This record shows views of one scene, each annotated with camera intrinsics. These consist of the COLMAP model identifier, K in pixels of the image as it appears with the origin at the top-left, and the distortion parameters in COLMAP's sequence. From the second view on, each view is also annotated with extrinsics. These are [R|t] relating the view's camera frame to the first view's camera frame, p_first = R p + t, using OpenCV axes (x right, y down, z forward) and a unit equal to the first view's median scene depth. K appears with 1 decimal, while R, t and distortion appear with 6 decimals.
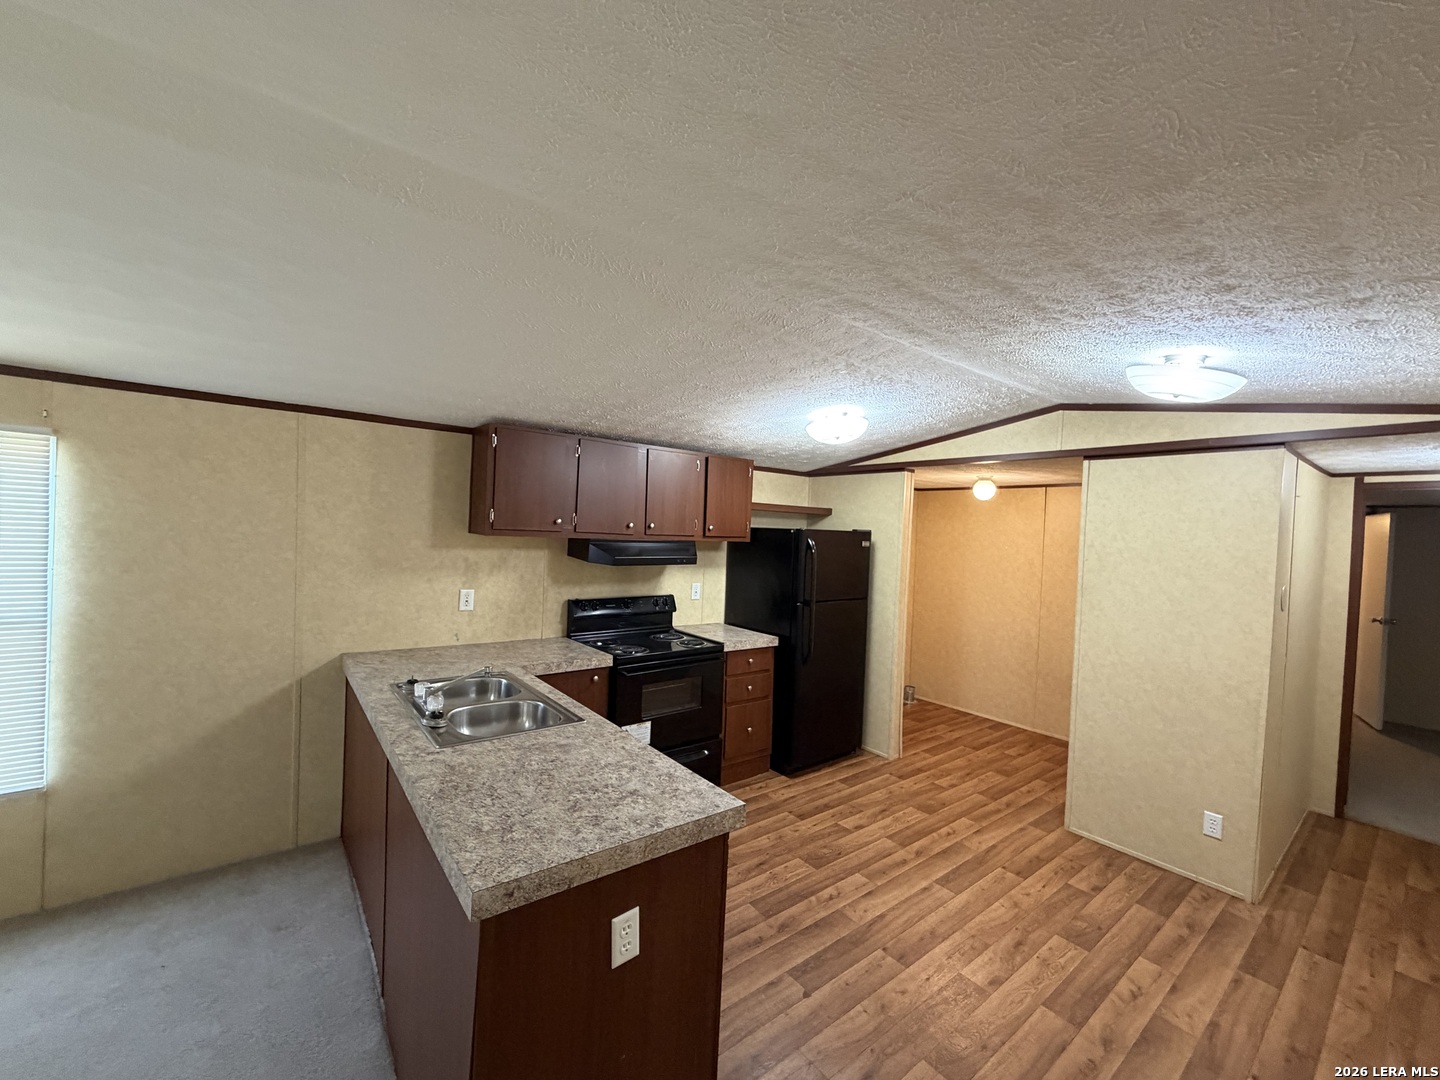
lens RADIAL K [[577.8, 0, 721.0], [0, 577.8, 541.9], [0, 0, 1]] dist [-0.000047, 0.000054]
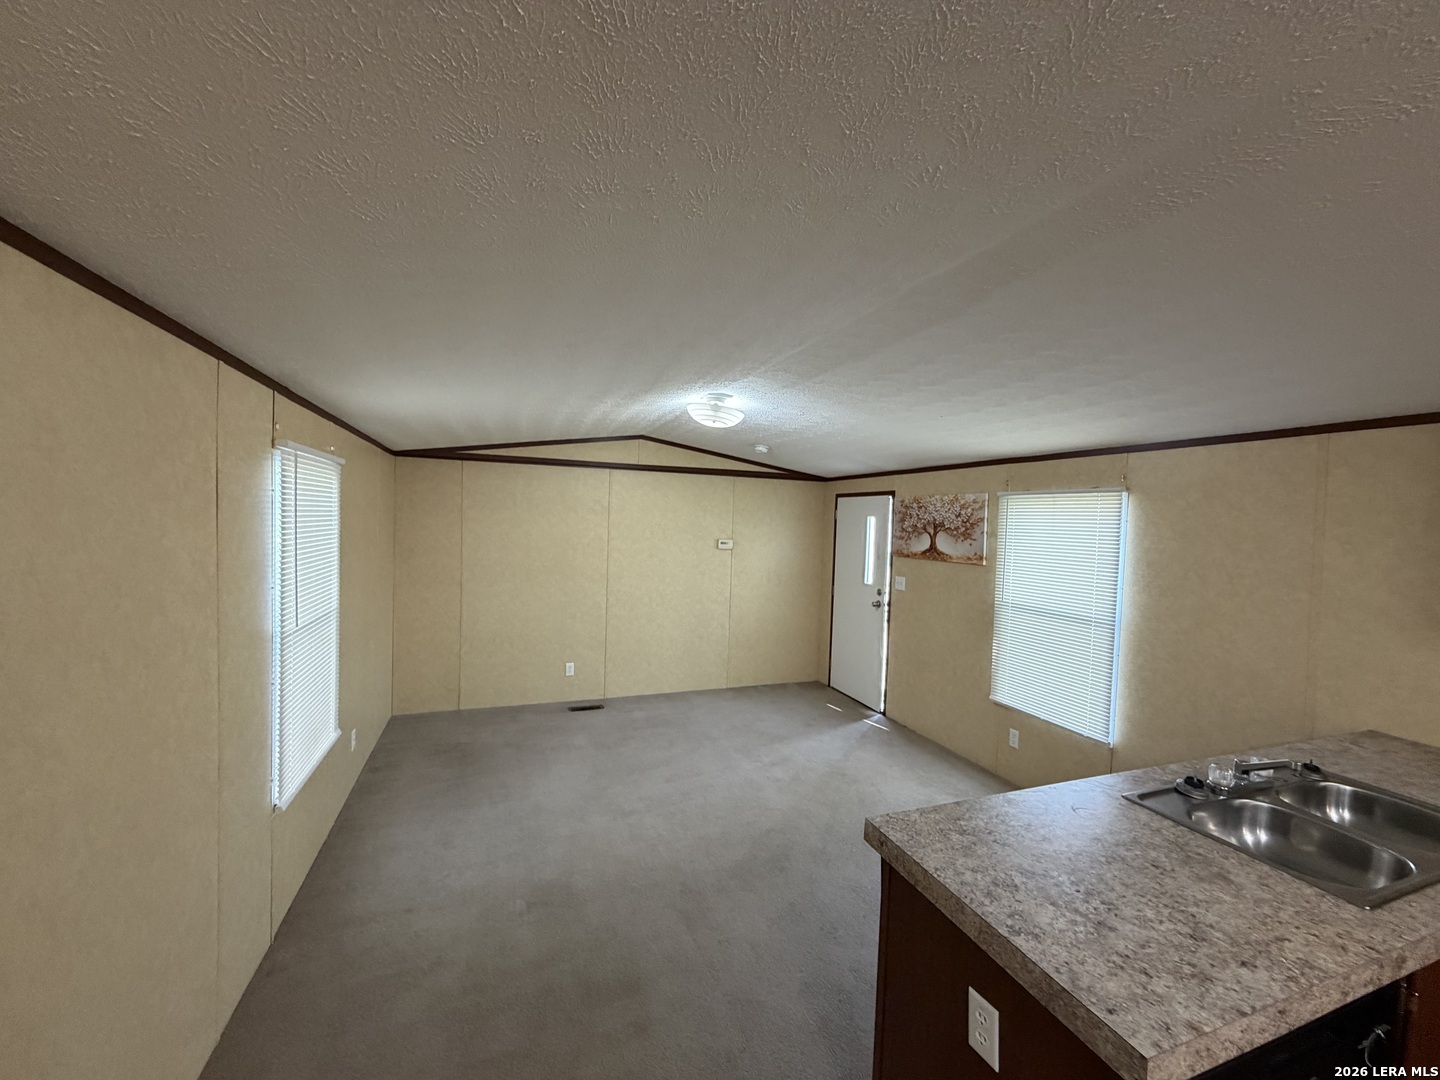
lens RADIAL K [[577.8, 0, 713.7], [0, 577.8, 538.3], [0, 0, 1]] dist [-0.000047, 0.000054]
pose [[-0.304866, -0.021074, -0.952162, 0.318106], [-0.063729, 0.997966, -0.001683, -0.005781], [0.950261, 0.060168, -0.305588, 0.338702]]
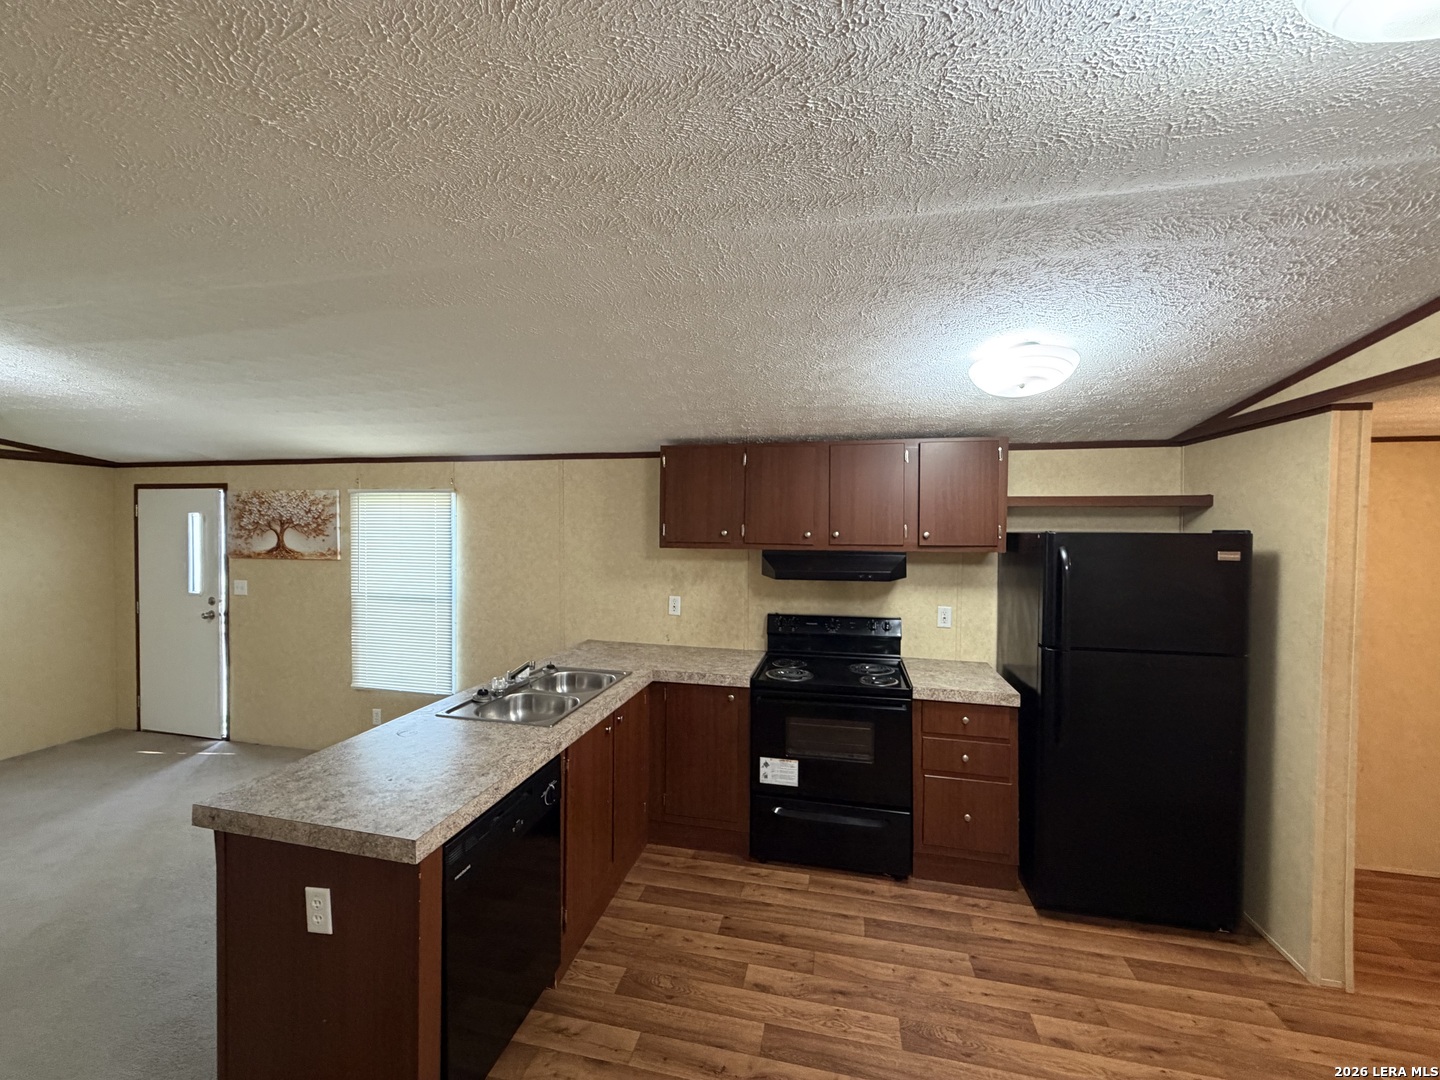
lens RADIAL K [[577.8, 0, 718.6], [0, 577.8, 541.5], [0, 0, 1]] dist [-0.000047, 0.000054]
pose [[0.632232, -0.018099, -0.774568, 0.479356], [0.001161, 0.999748, -0.022412, 0.001683], [0.774778, 0.013270, 0.632094, 0.357574]]
